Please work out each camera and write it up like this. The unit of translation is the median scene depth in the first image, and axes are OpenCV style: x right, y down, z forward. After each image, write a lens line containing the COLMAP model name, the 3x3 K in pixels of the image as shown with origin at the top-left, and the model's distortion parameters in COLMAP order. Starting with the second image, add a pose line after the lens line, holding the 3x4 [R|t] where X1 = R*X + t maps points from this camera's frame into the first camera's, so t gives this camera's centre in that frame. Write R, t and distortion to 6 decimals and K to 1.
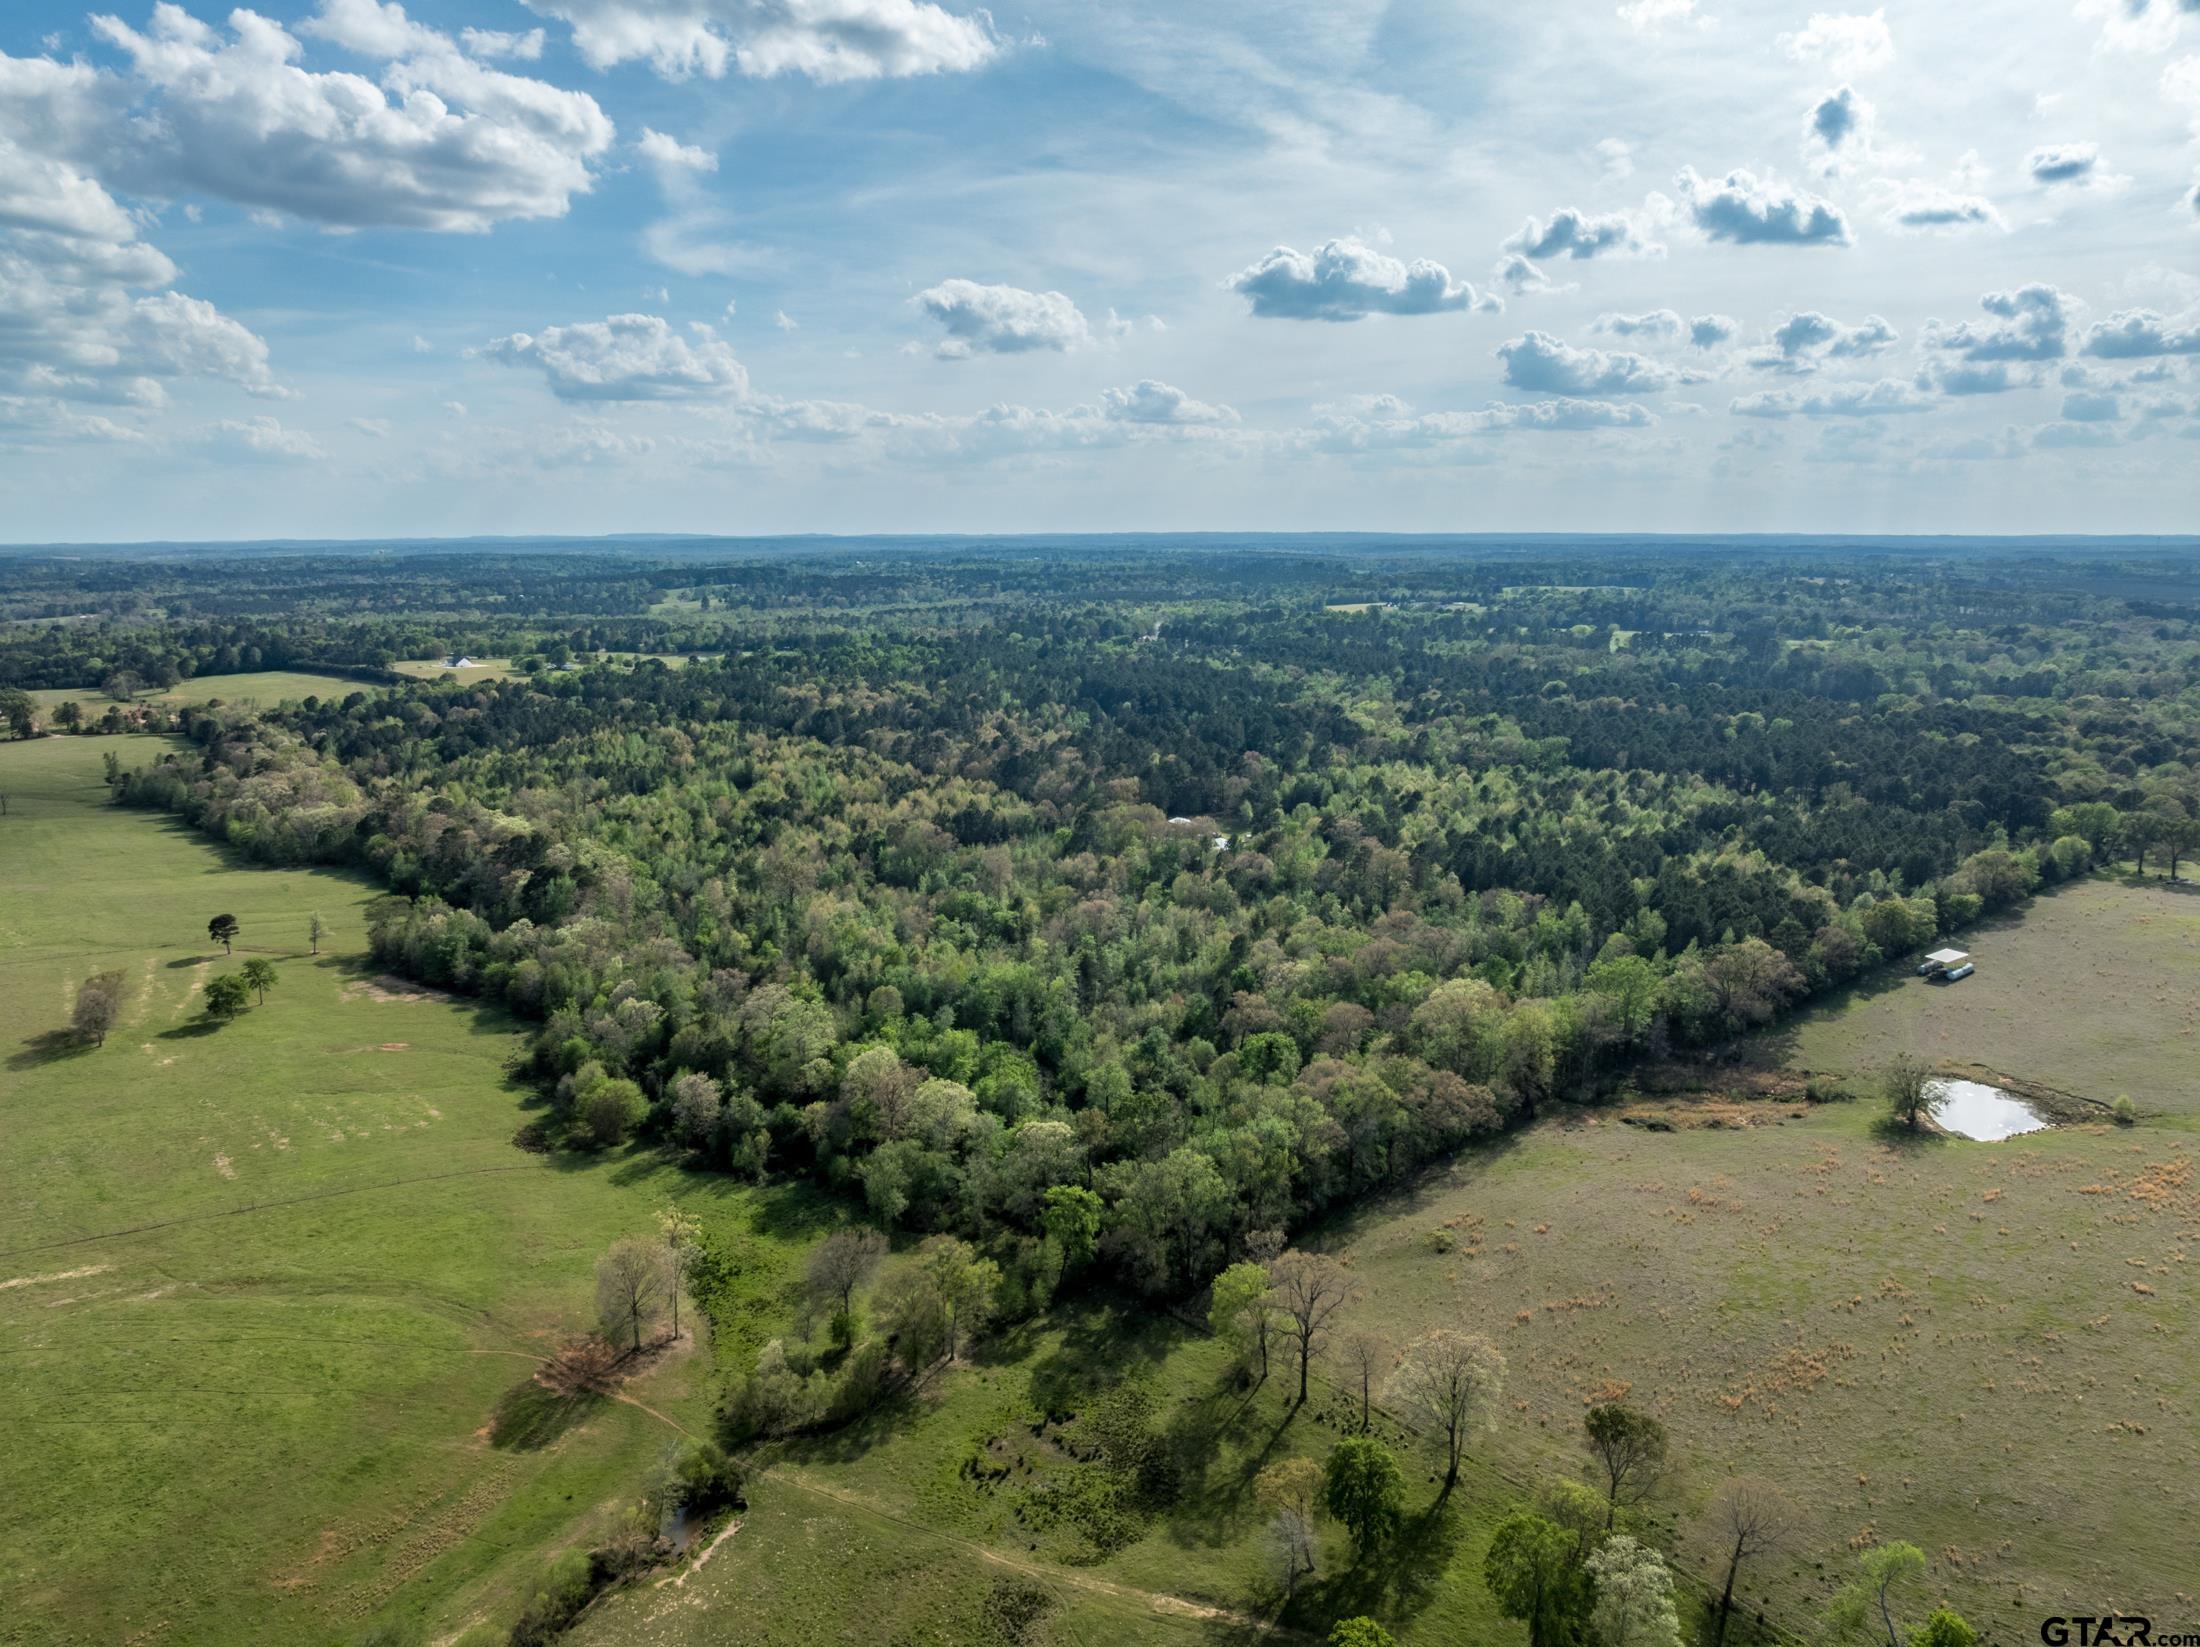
lens RADIAL K [[1578.5, 0, 1100.0], [0, 1578.5, 823.5], [0, 0, 1]] dist [-0.001794, -0.085378]
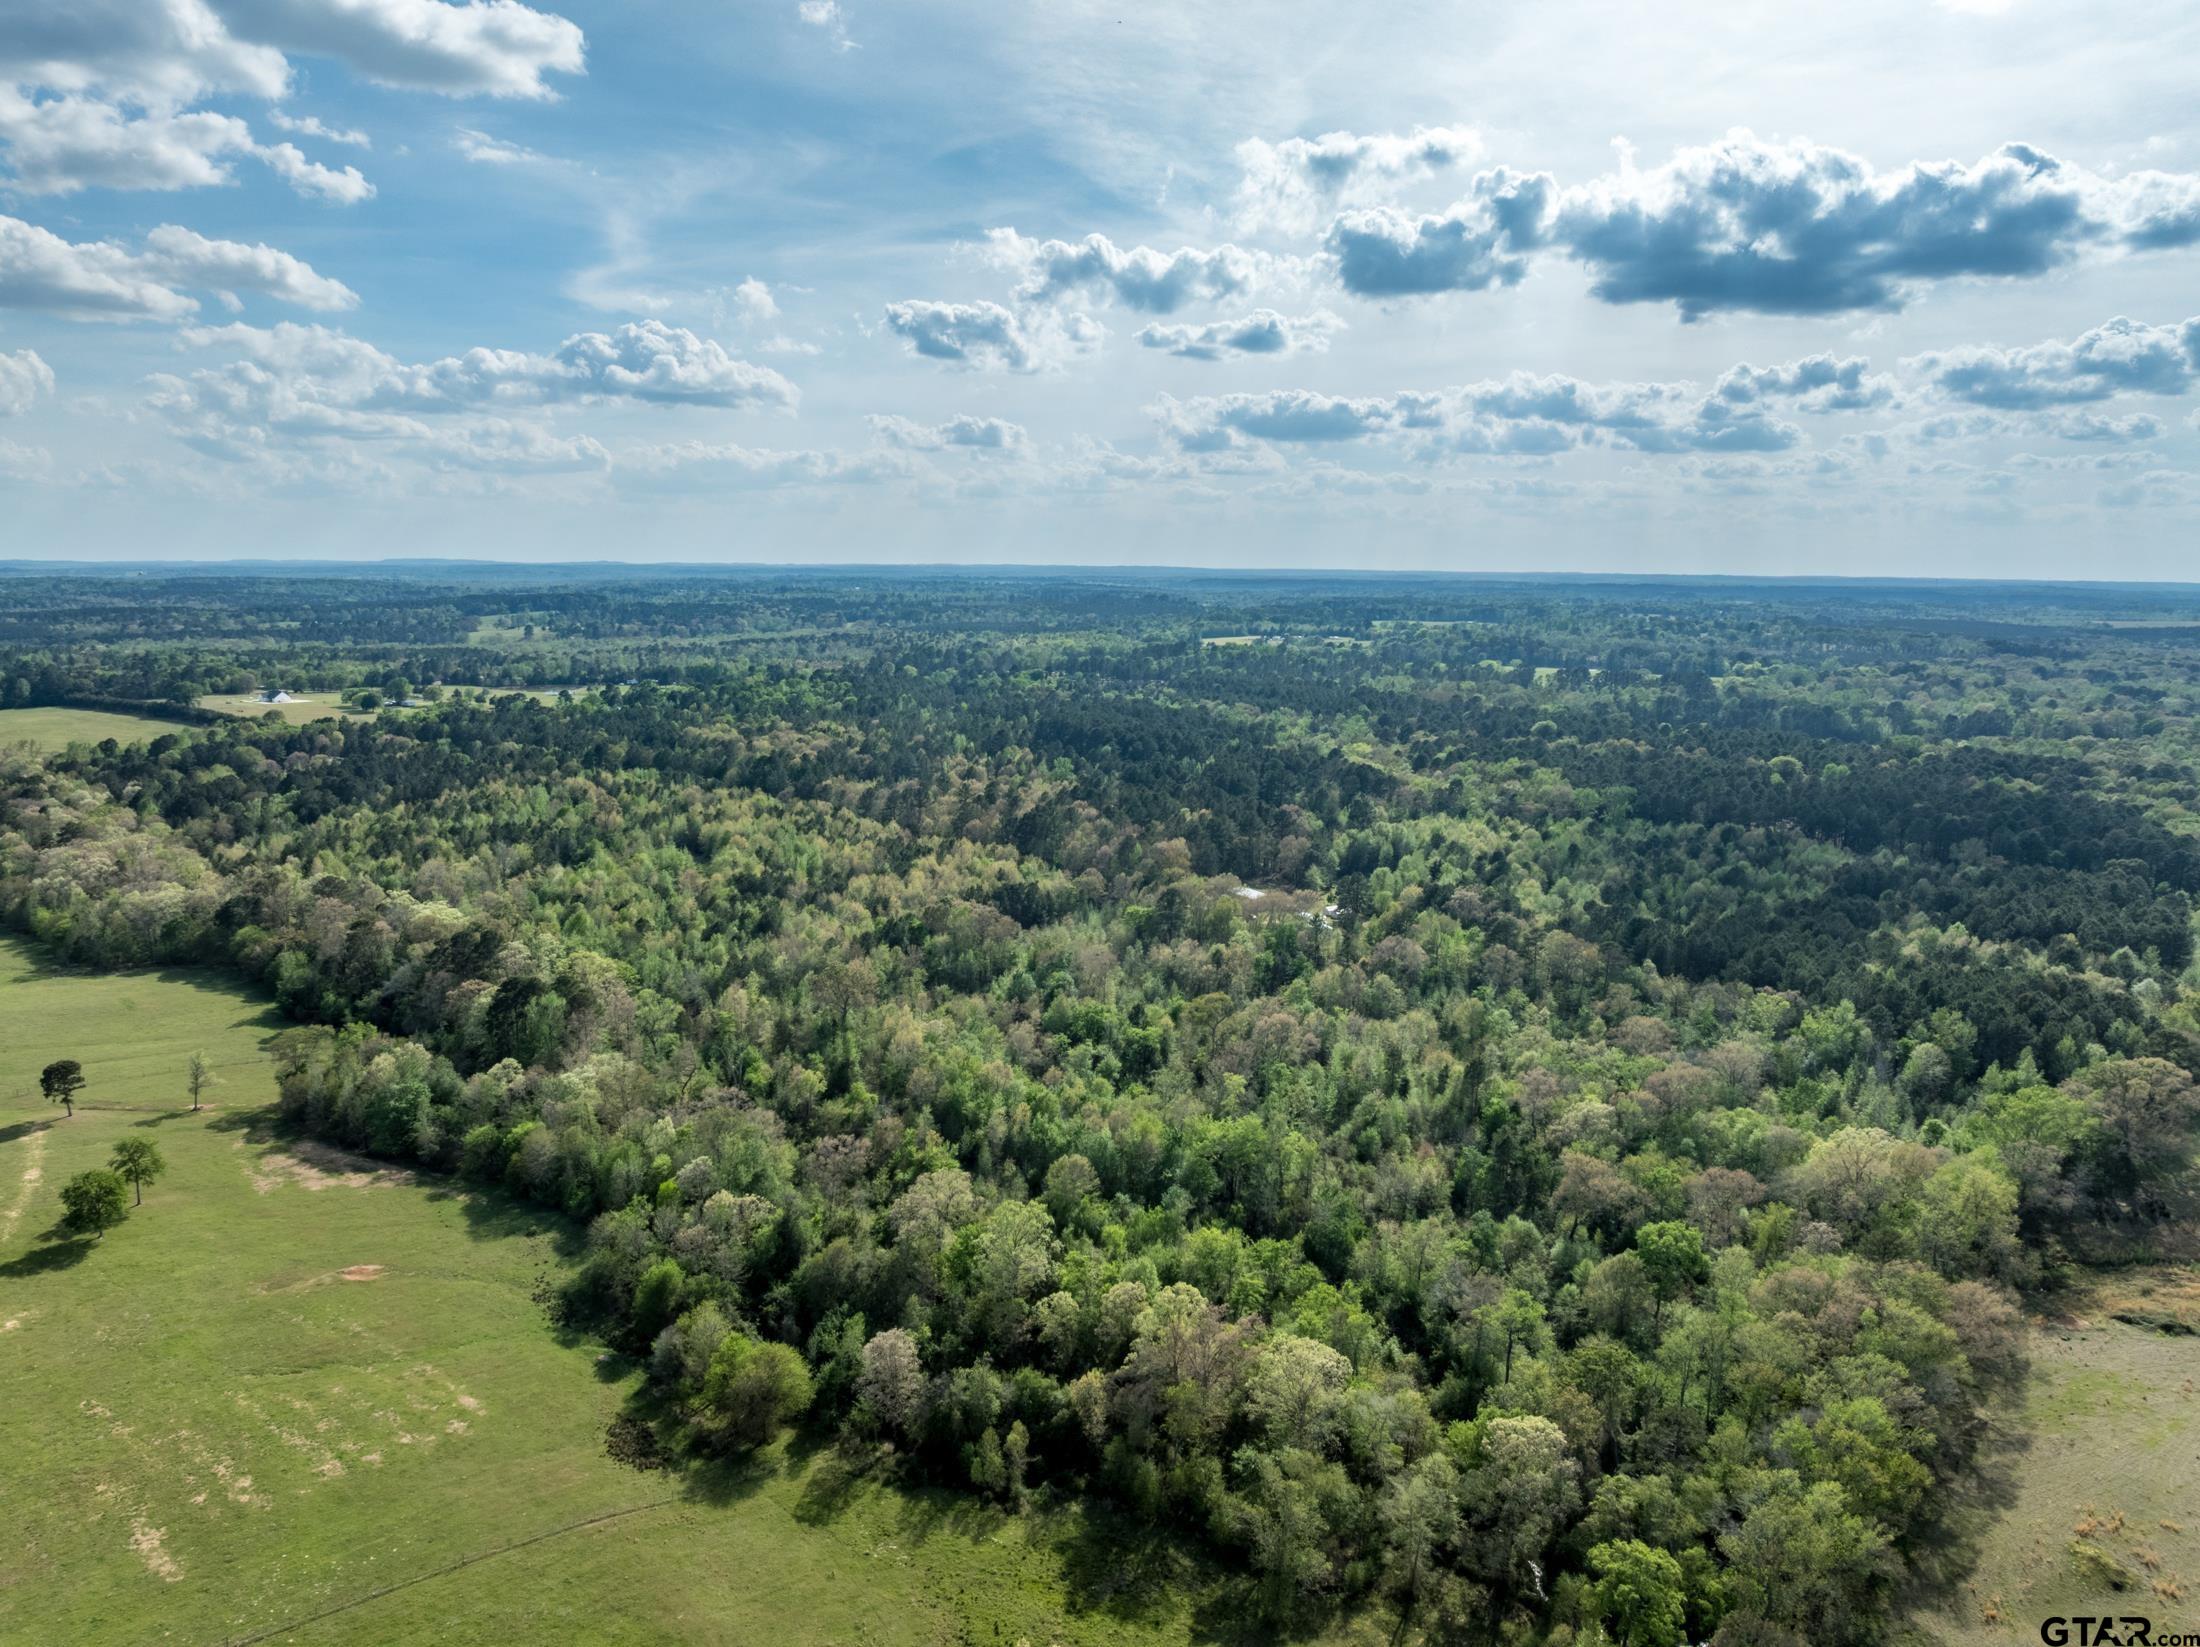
lens RADIAL K [[1528.8, 0, 1055.1], [0, 1528.8, 818.4], [0, 0, 1]] dist [-0.039856, 0.007585]
pose [[0.991088, -0.008127, 0.132959, -0.143544], [0.010714, 0.999767, -0.018755, -0.023914], [-0.132776, 0.020013, 0.990944, 0.185177]]
